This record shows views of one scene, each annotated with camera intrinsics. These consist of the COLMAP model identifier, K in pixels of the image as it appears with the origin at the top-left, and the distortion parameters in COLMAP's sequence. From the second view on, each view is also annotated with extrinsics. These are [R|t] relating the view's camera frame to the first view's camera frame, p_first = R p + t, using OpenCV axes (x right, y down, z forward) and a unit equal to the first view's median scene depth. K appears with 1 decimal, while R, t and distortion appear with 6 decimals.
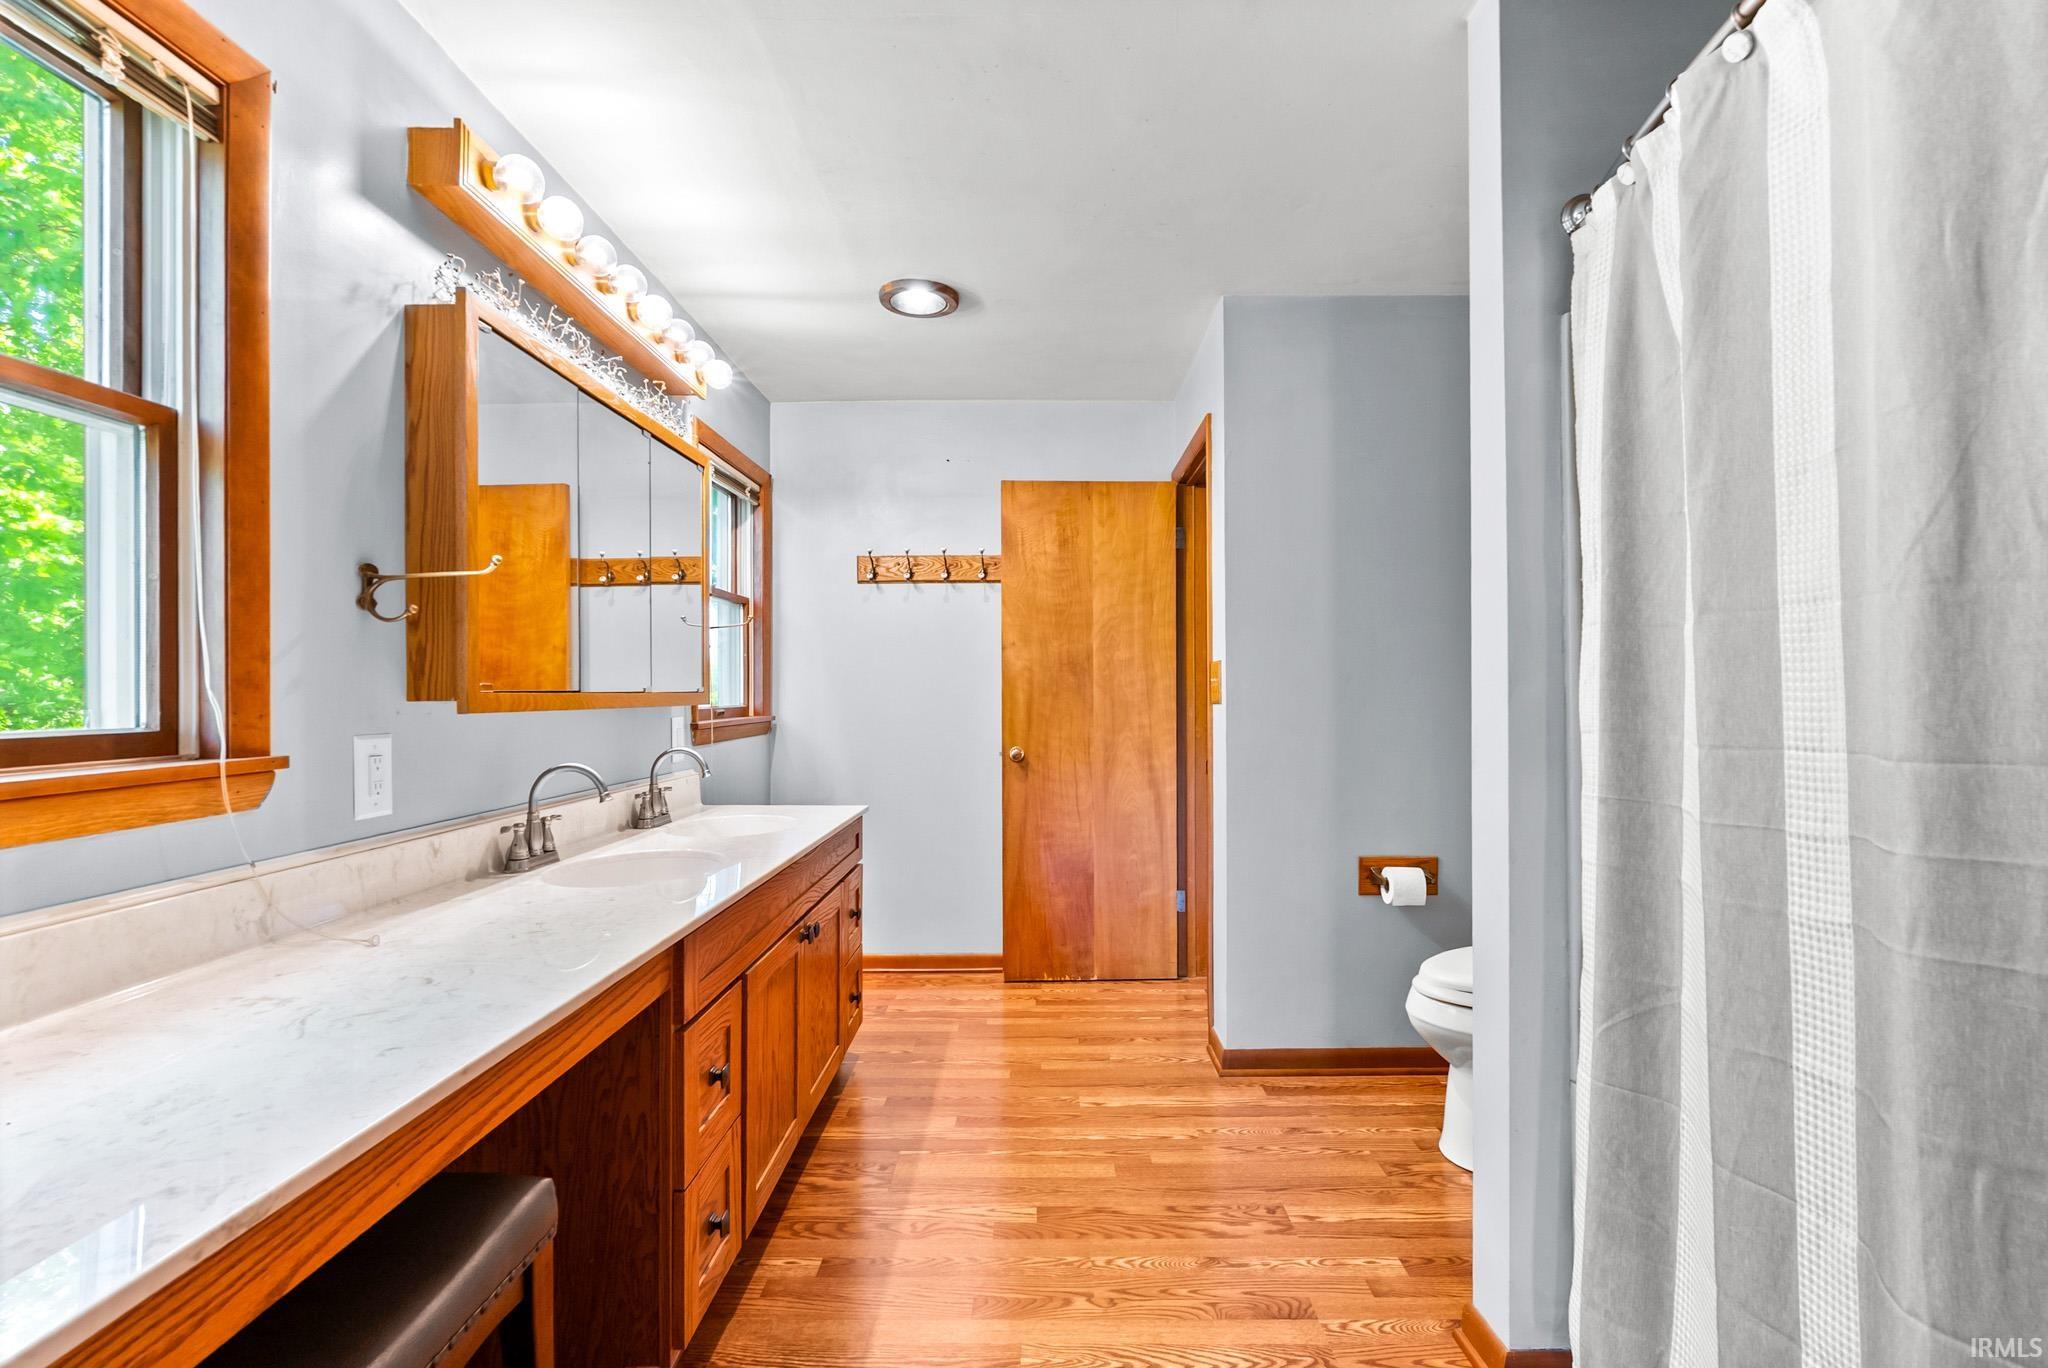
lens RADIAL K [[904.6, 0, 1023.7], [0, 904.6, 691.8], [0, 0, 1]] dist [-0.013066, 0.001262]
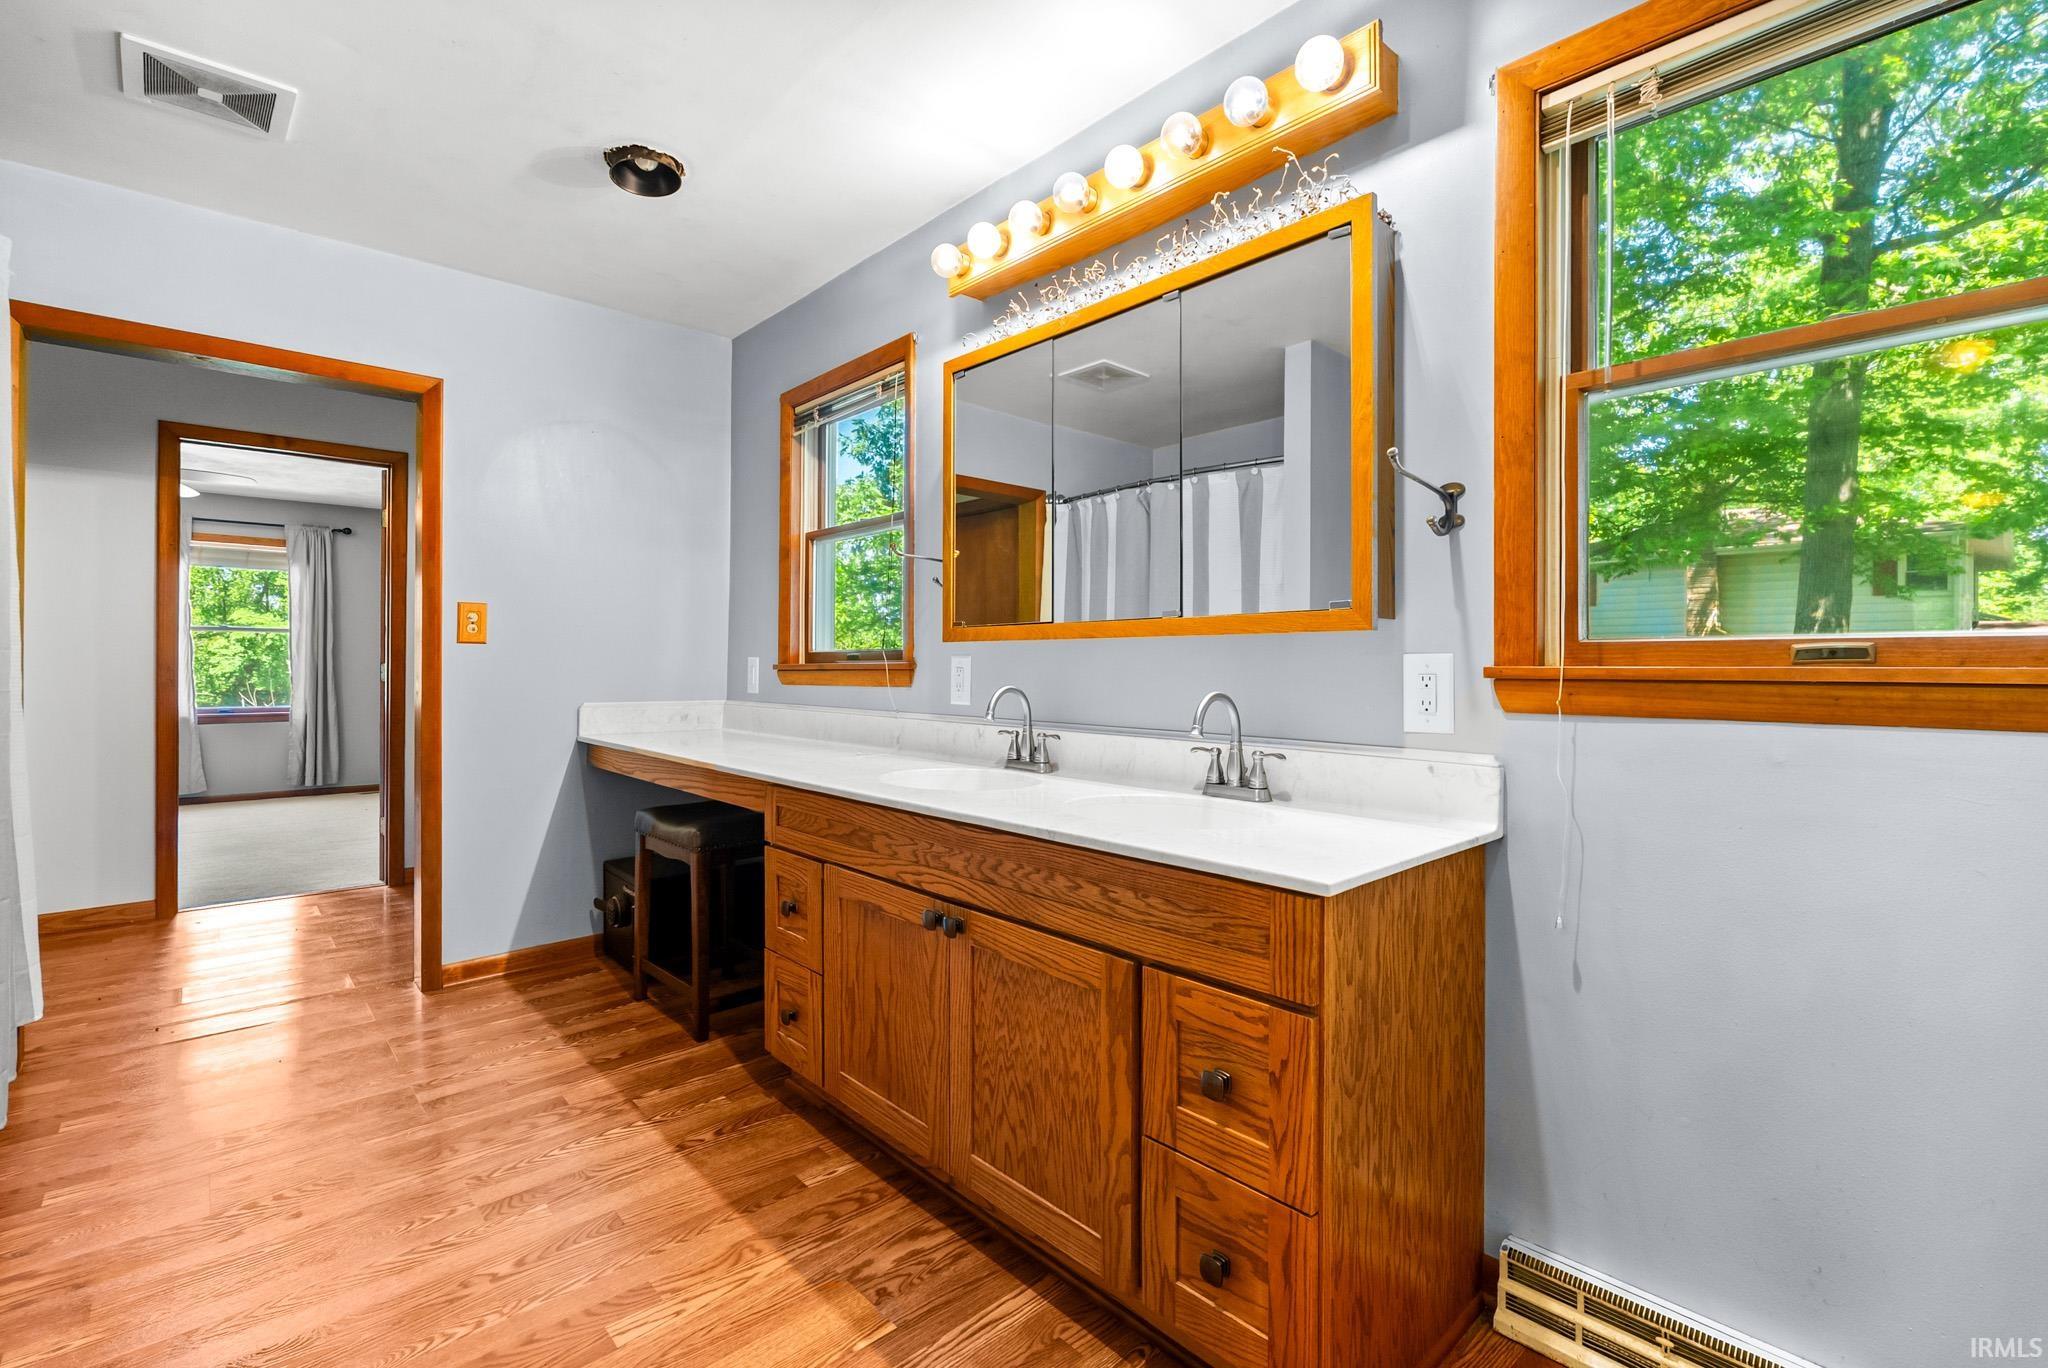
lens RADIAL K [[904.6, 0, 1021.0], [0, 904.6, 677.1], [0, 0, 1]] dist [-0.013066, 0.001262]
pose [[-0.727071, 0.005625, -0.686539, 0.284184], [0.004293, 0.999984, 0.003646, 0.068077], [0.686549, -0.000297, -0.727084, 1.892865]]
